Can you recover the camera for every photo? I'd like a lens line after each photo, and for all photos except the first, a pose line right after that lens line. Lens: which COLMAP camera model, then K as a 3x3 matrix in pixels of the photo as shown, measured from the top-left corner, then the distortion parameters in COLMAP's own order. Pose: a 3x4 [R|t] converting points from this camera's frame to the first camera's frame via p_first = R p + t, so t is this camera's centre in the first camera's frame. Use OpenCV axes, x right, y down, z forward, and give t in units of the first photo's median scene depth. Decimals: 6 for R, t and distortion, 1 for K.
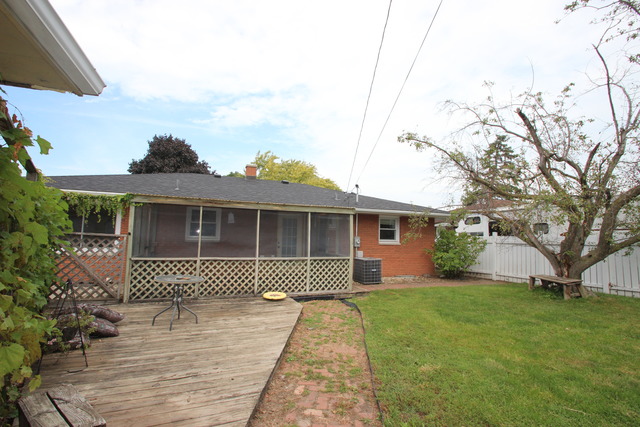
lens RADIAL K [[298.8, 0, 323.5], [0, 298.8, 213.5], [0, 0, 1]] dist [-0.004051, -0.001588]
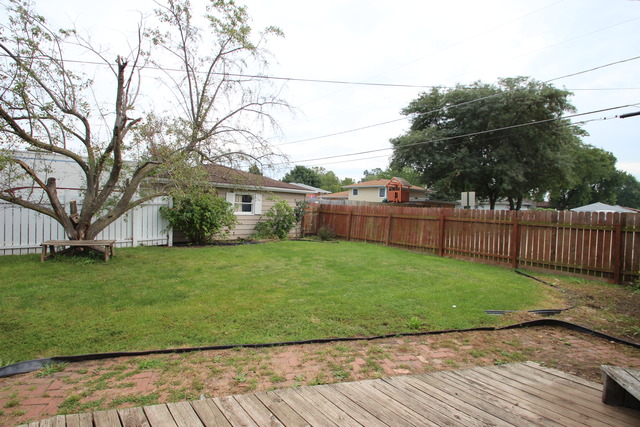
lens RADIAL K [[298.8, 0, 323.9], [0, 298.8, 213.7], [0, 0, 1]] dist [-0.004051, -0.001588]
pose [[-0.324045, -0.055721, 0.944399, -0.825733], [-0.120012, 0.992620, 0.017387, 0.053281], [-0.938398, -0.107705, -0.328341, 1.446931]]
